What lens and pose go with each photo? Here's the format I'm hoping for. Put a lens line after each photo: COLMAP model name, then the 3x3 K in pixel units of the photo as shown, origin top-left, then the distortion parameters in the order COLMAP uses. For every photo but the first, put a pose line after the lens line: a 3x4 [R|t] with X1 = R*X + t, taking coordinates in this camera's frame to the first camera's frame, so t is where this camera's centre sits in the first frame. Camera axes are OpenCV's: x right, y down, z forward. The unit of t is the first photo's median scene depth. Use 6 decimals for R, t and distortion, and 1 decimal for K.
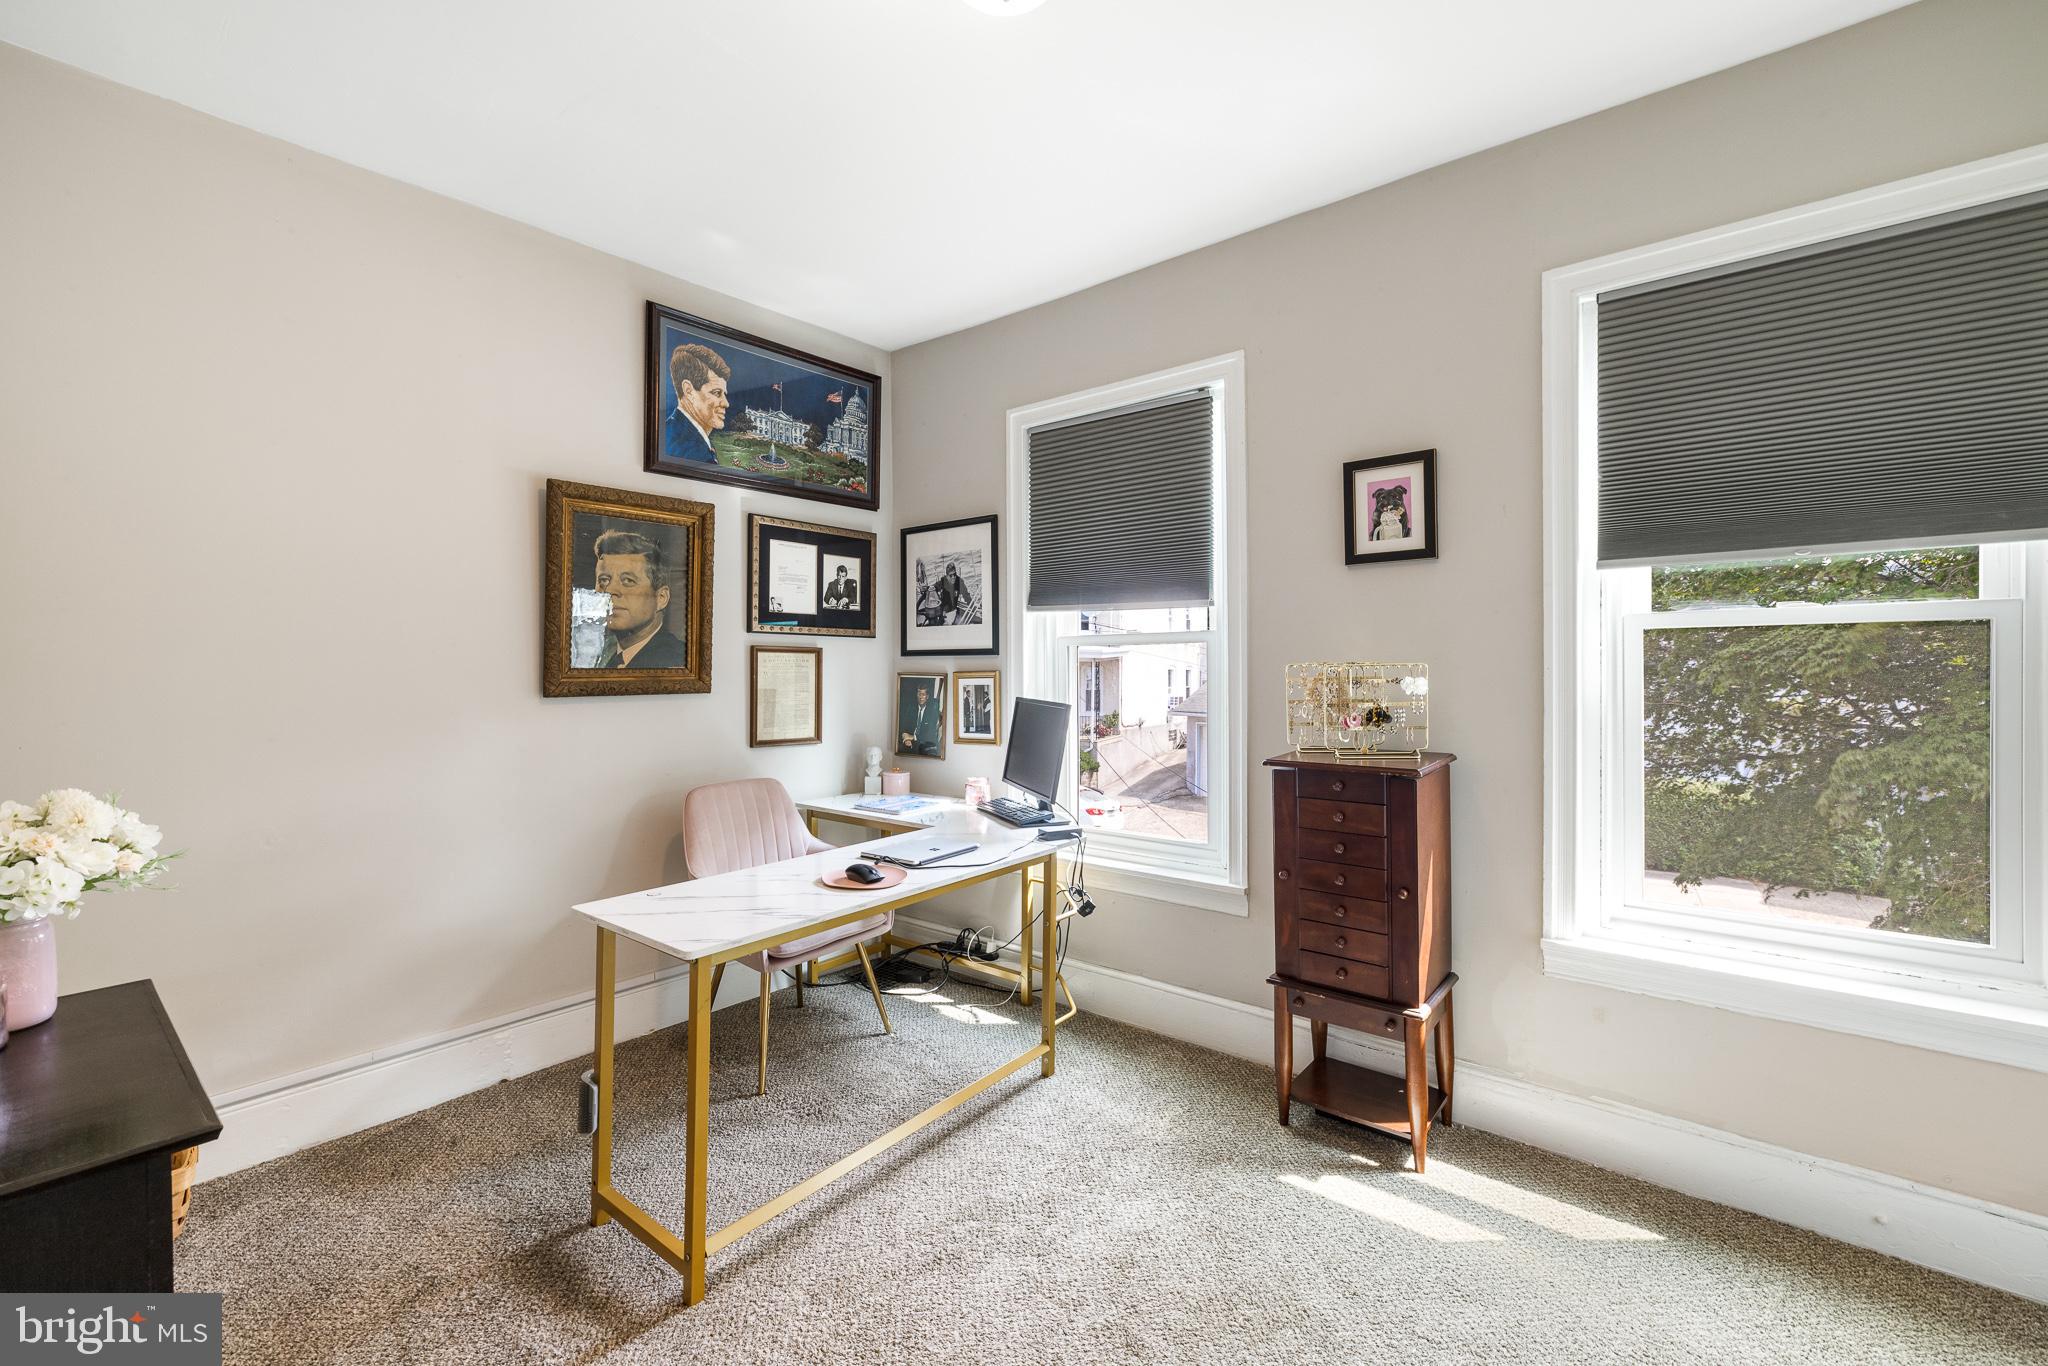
lens RADIAL K [[904.9, 0, 1024.0], [0, 904.9, 683.0], [0, 0, 1]] dist [0.000117, -0.000006]
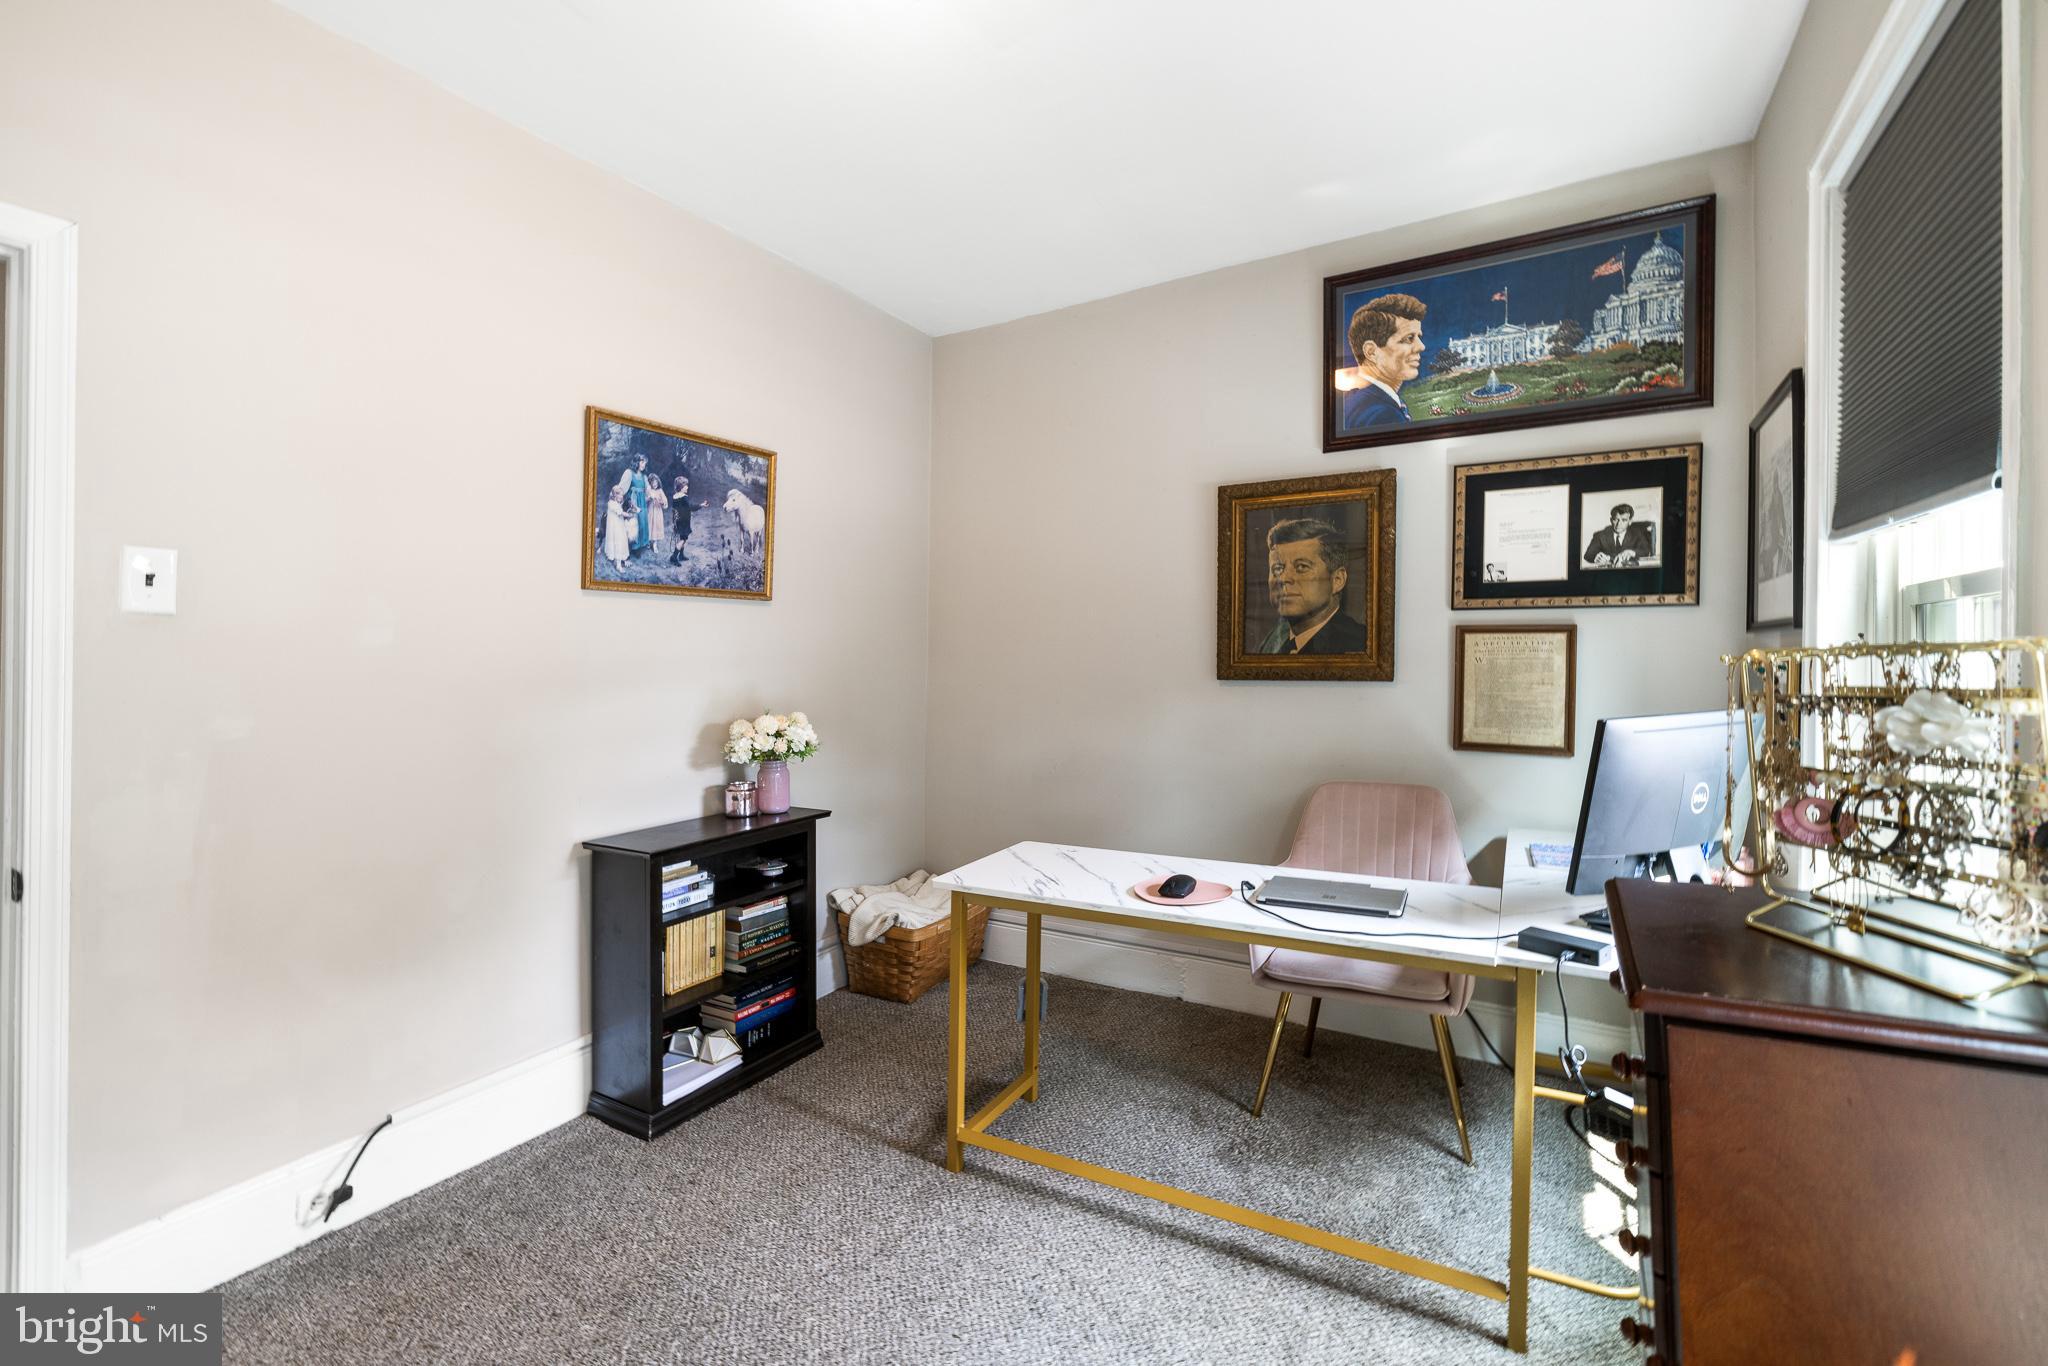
lens RADIAL K [[914.9, 0, 1017.3], [0, 914.9, 655.2], [0, 0, 1]] dist [-0.000149, 0.000003]
pose [[0.128641, 0.002545, -0.991688, 0.472447], [-0.011393, 0.999935, 0.001088, -0.010827], [0.991626, 0.011158, 0.128662, 0.493615]]
